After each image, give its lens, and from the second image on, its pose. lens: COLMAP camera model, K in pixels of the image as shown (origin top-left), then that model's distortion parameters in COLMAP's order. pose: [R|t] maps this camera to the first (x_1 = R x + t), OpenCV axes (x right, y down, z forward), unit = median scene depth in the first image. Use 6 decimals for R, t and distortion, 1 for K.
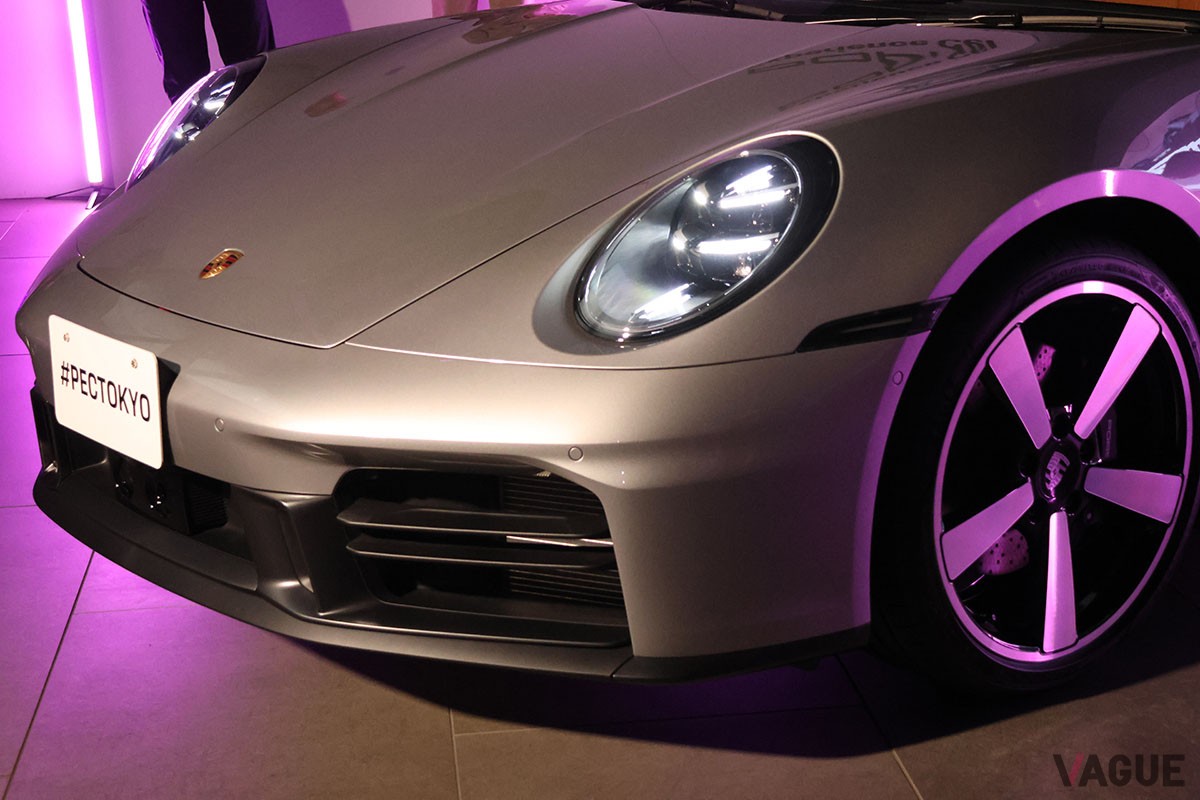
lens RADIAL K [[2133.7, 0, 600.4], [0, 2133.7, 383.4], [0, 0, 1]] dist [0.246841, 0.071855]
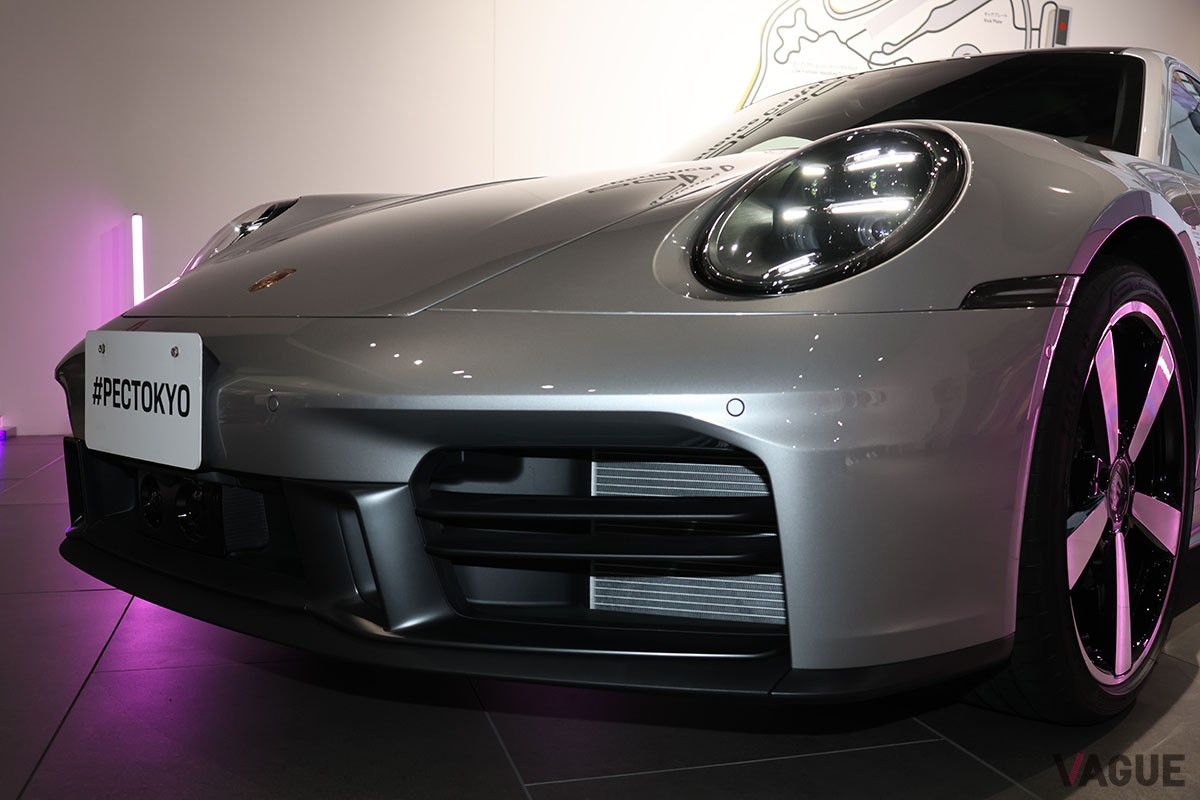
lens RADIAL K [[1063.2, 0, 562.9], [0, 1063.2, 426.1], [0, 0, 1]] dist [-0.036971, 0.001837]
pose [[0.988677, 0.022931, 0.148297, -0.118299], [0.006701, 0.980523, -0.196291, 0.104151], [-0.149910, 0.195062, 0.969267, 0.543492]]
